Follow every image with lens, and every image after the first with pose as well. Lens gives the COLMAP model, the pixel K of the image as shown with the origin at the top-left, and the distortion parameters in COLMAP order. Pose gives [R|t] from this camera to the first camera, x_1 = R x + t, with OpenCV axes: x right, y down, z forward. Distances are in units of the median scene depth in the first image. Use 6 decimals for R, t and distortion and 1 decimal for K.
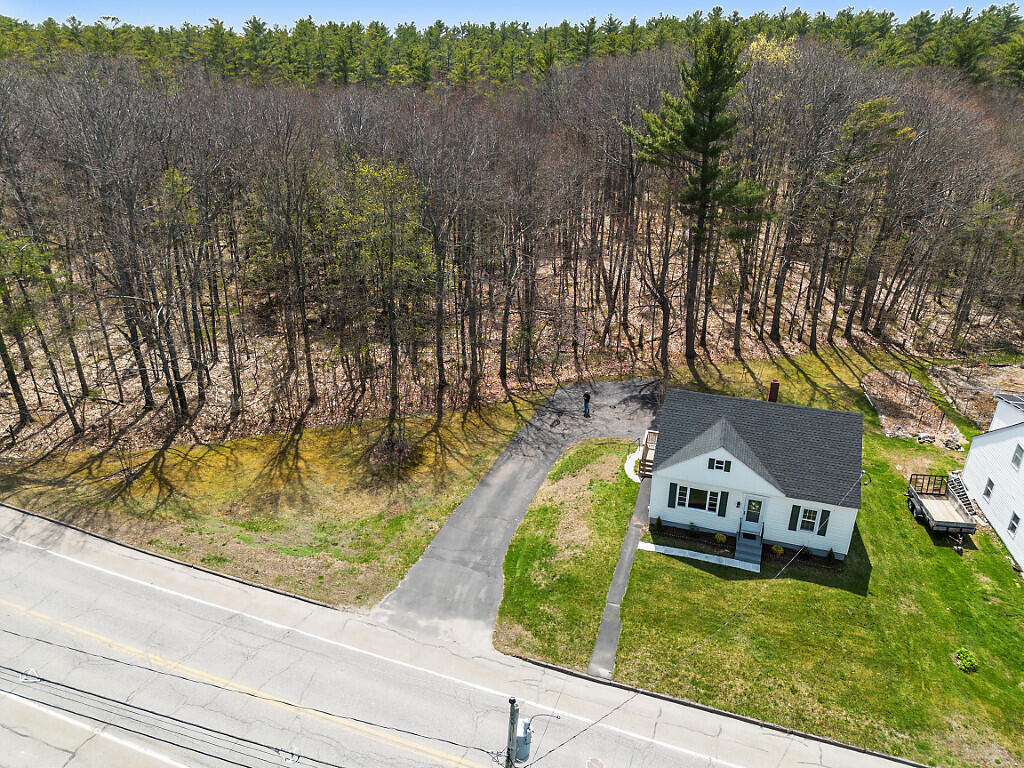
lens RADIAL K [[722.2, 0, 512.0], [0, 722.2, 384.0], [0, 0, 1]] dist [0.049106, -0.041477]
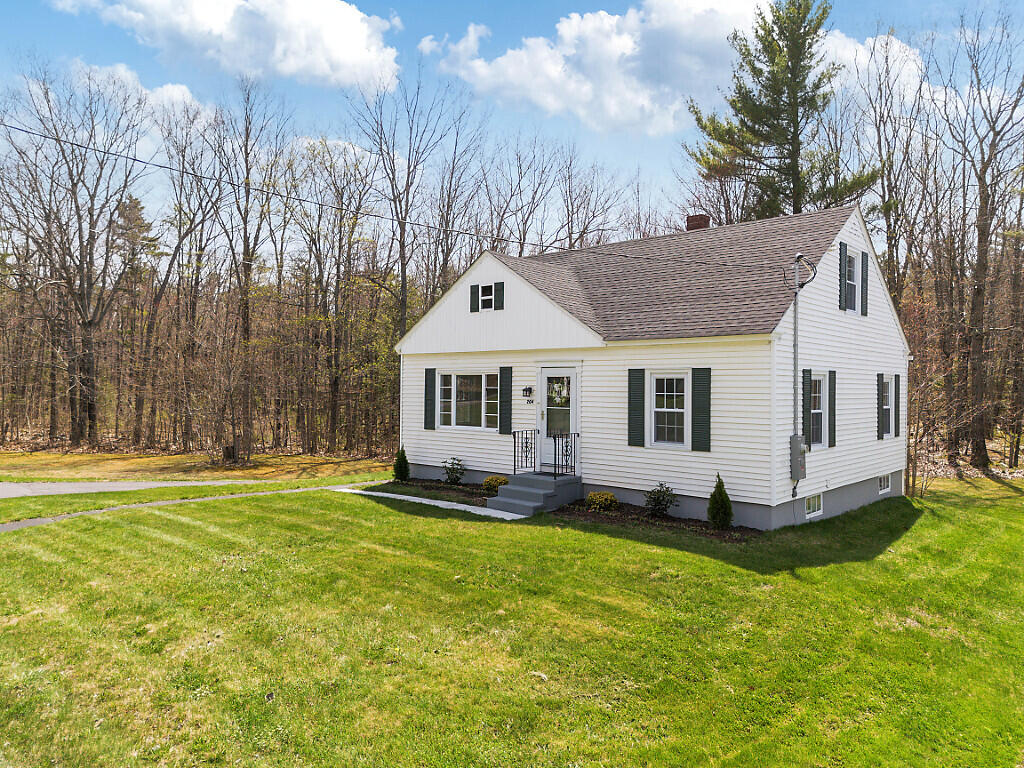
lens RADIAL K [[722.2, 0, 512.0], [0, 722.2, 384.0], [0, 0, 1]] dist [0.049106, -0.041477]
pose [[0.907971, -0.001157, -0.419031, 0.488910], [-0.186682, 0.894159, -0.406977, 0.341579], [0.375151, 0.447748, 0.811654, 0.657147]]
